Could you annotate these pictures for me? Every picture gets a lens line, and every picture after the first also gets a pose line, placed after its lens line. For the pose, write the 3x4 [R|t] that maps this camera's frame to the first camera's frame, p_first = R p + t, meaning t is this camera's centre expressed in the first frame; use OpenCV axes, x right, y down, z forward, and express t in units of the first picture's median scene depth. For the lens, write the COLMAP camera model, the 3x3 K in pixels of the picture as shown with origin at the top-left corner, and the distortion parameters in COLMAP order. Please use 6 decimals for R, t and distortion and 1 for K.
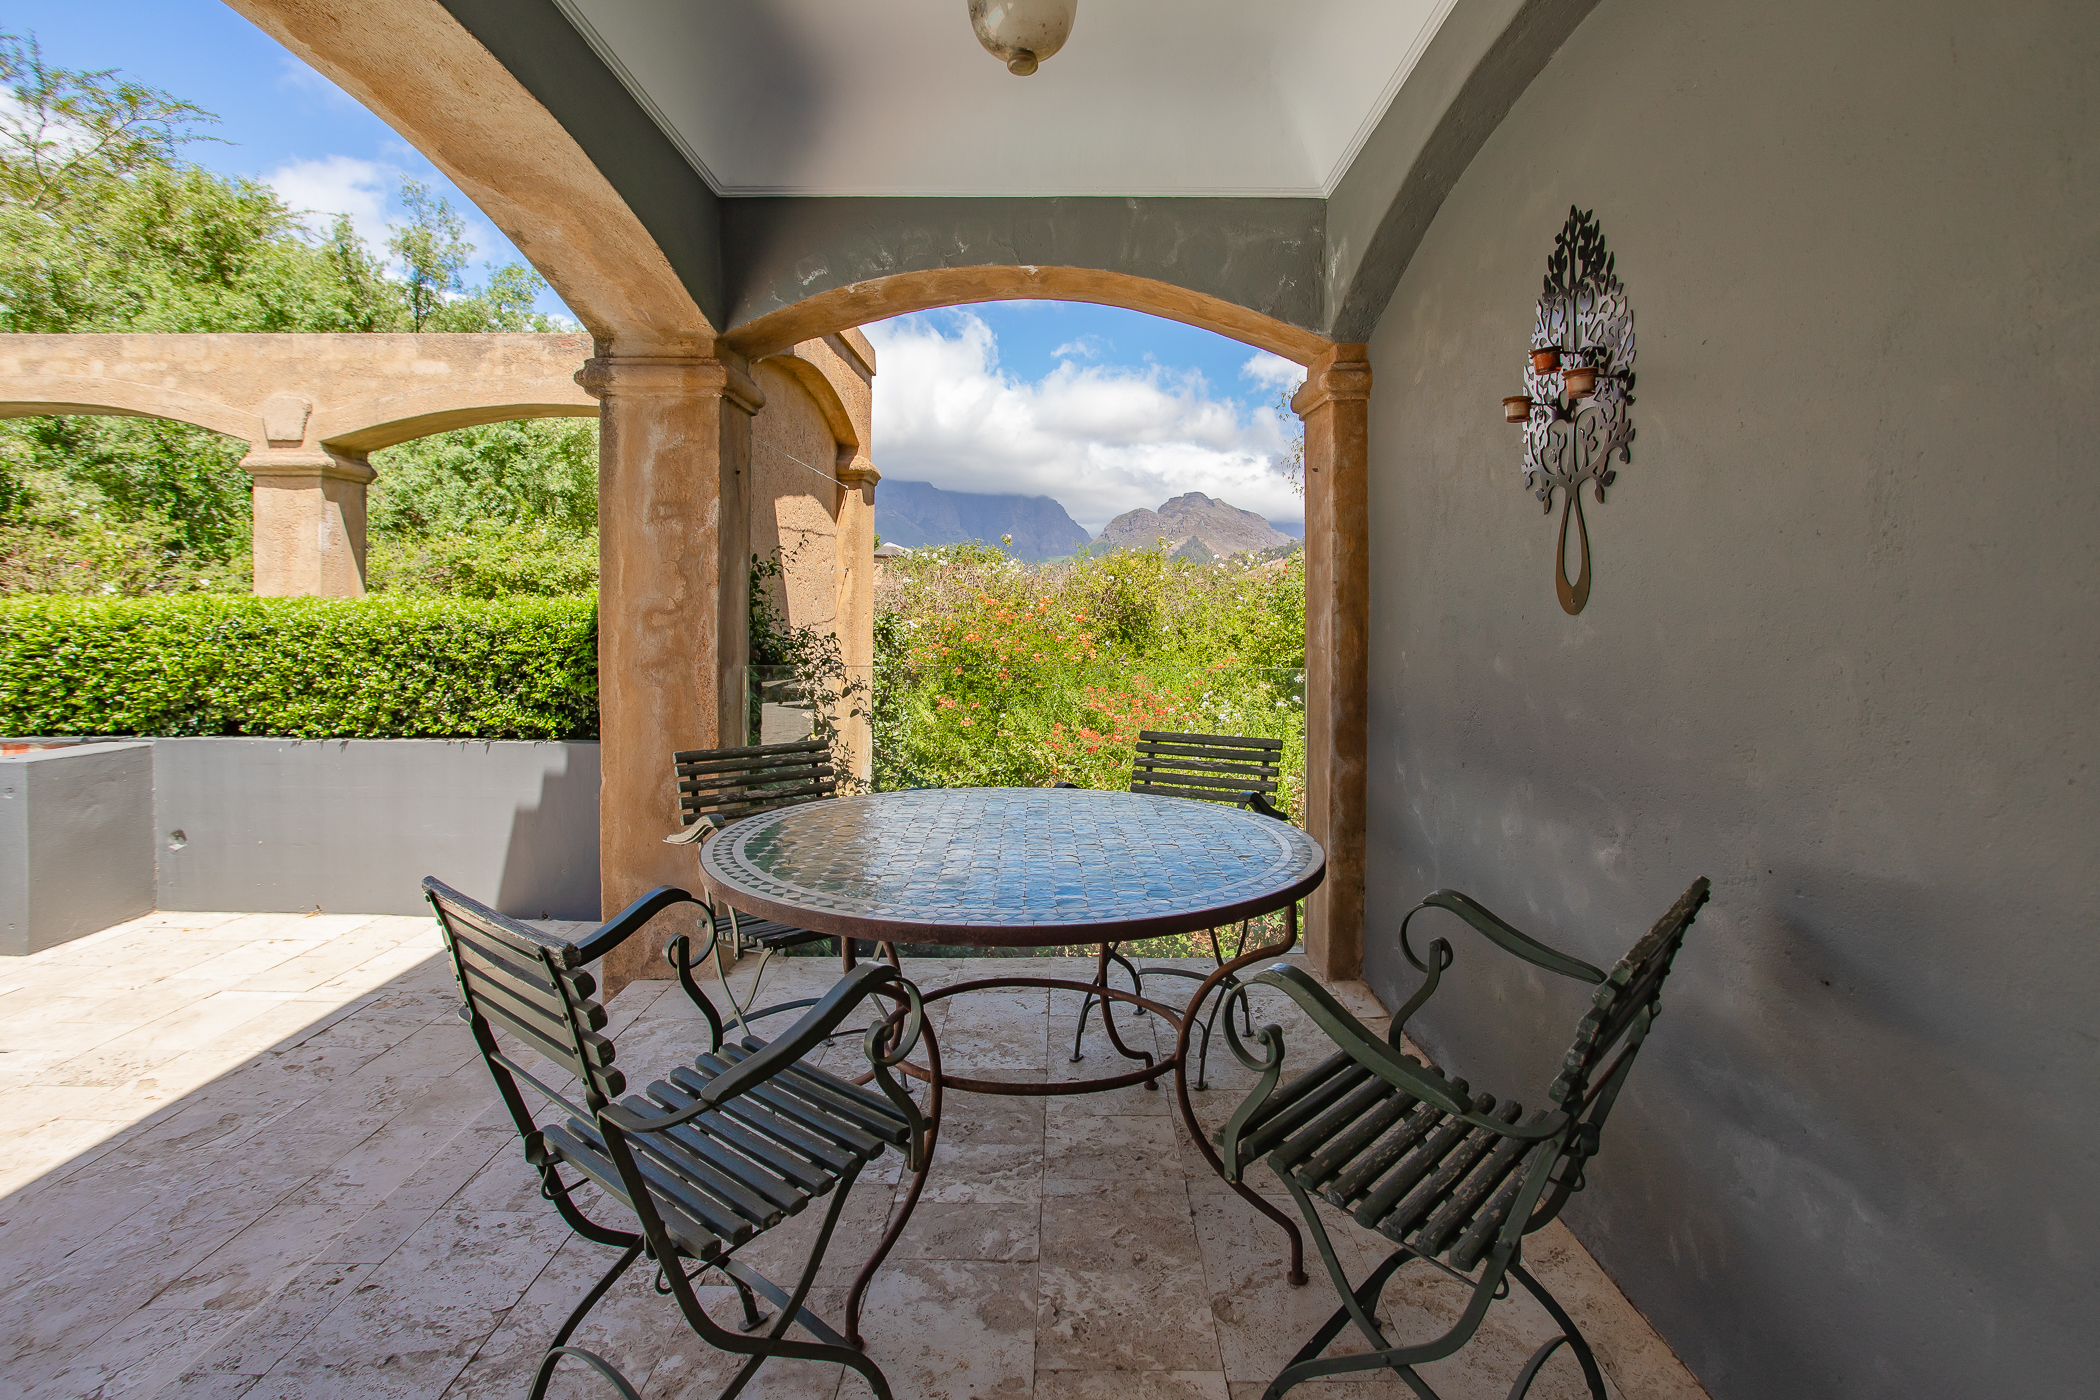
lens RADIAL K [[1089.8, 0, 1023.0], [0, 1089.8, 630.5], [0, 0, 1]] dist [-0.012687, 0.001046]
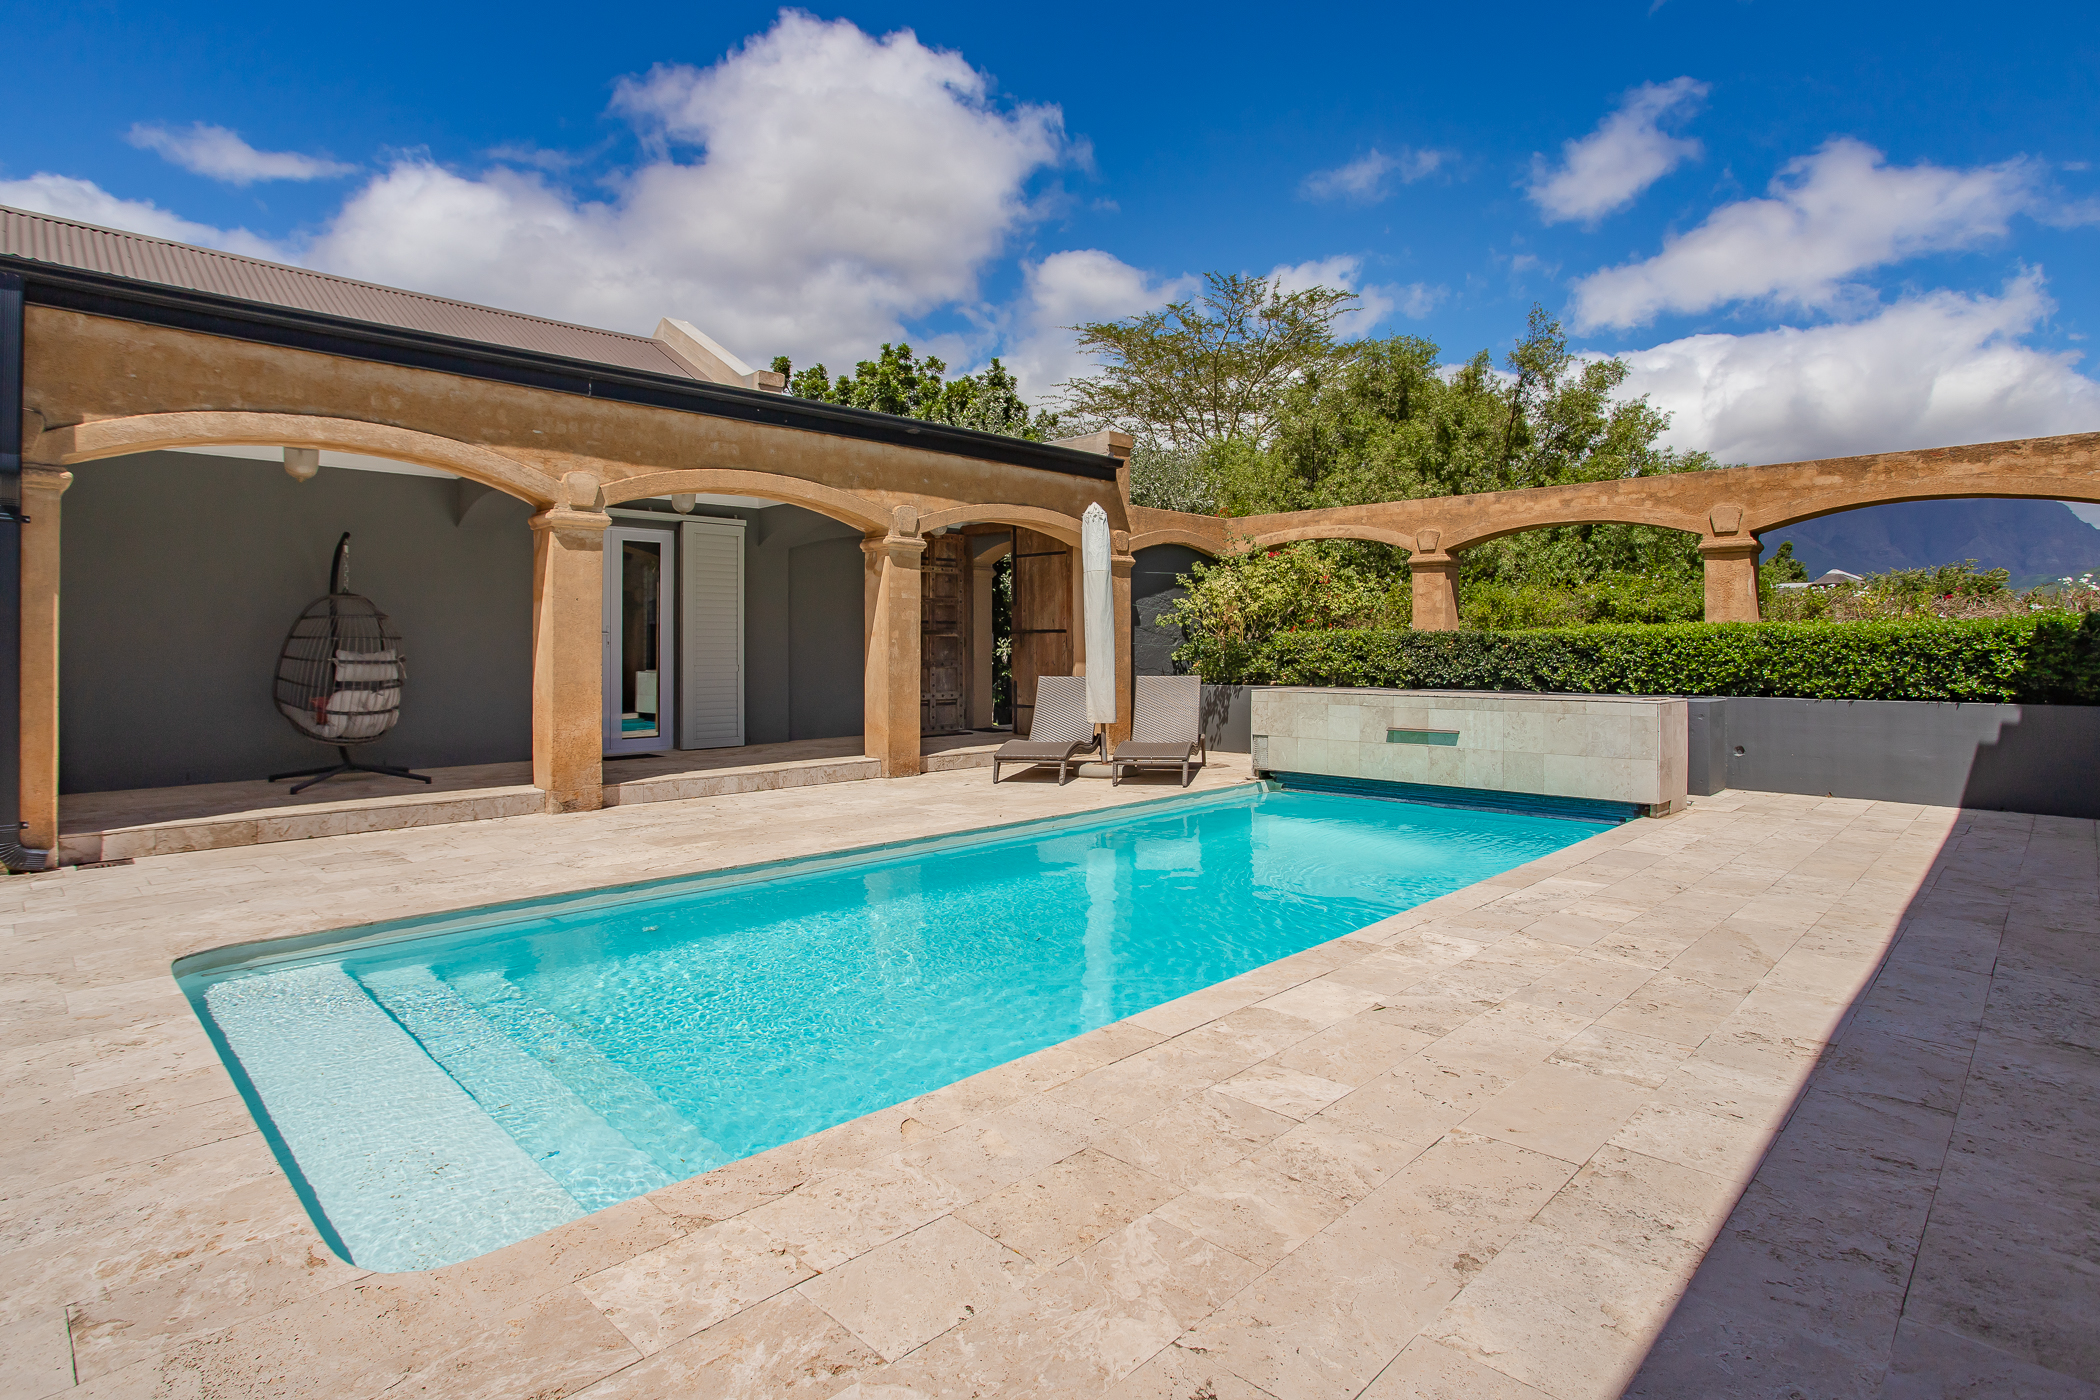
lens RADIAL K [[1089.8, 0, 1023.0], [0, 1089.8, 630.5], [0, 0, 1]] dist [-0.012687, 0.001046]
pose [[0.722808, -0.017305, -0.690833, -0.372635], [-0.008126, 0.999404, -0.033537, 0.056685], [0.691002, 0.029855, 0.722236, -1.219768]]
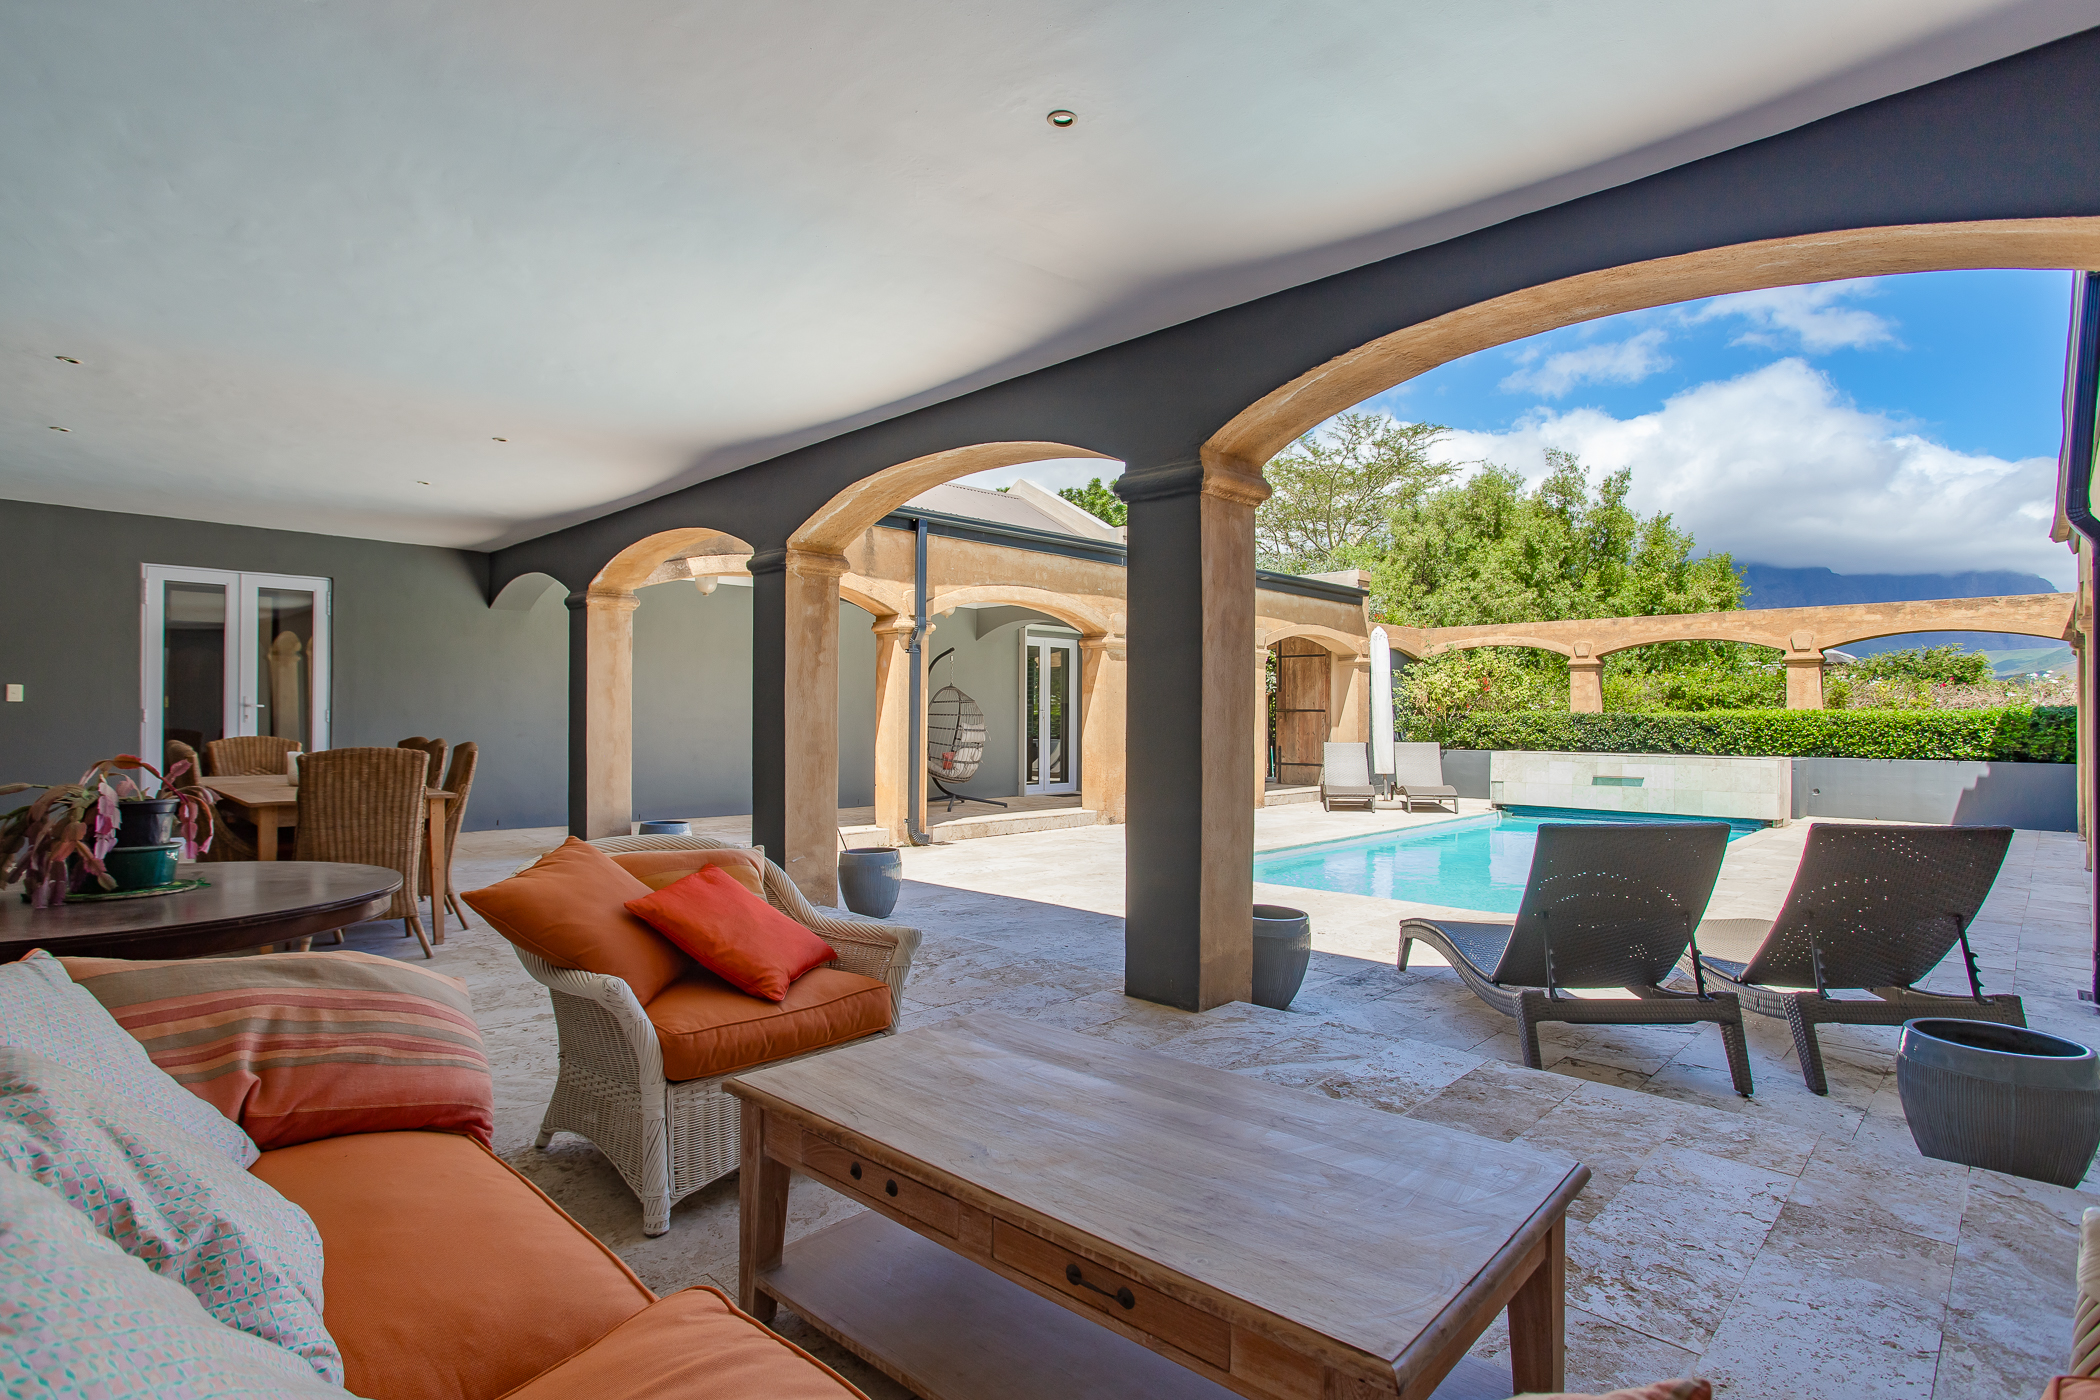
lens RADIAL K [[1077.5, 0, 1010.2], [0, 1077.5, 714.3], [0, 0, 1]] dist [-0.001724, -0.000952]
pose [[0.728954, -0.003117, -0.684556, -0.368035], [-0.013868, 0.999717, -0.019320, 0.068113], [0.684423, 0.023577, 0.728704, -2.650000]]
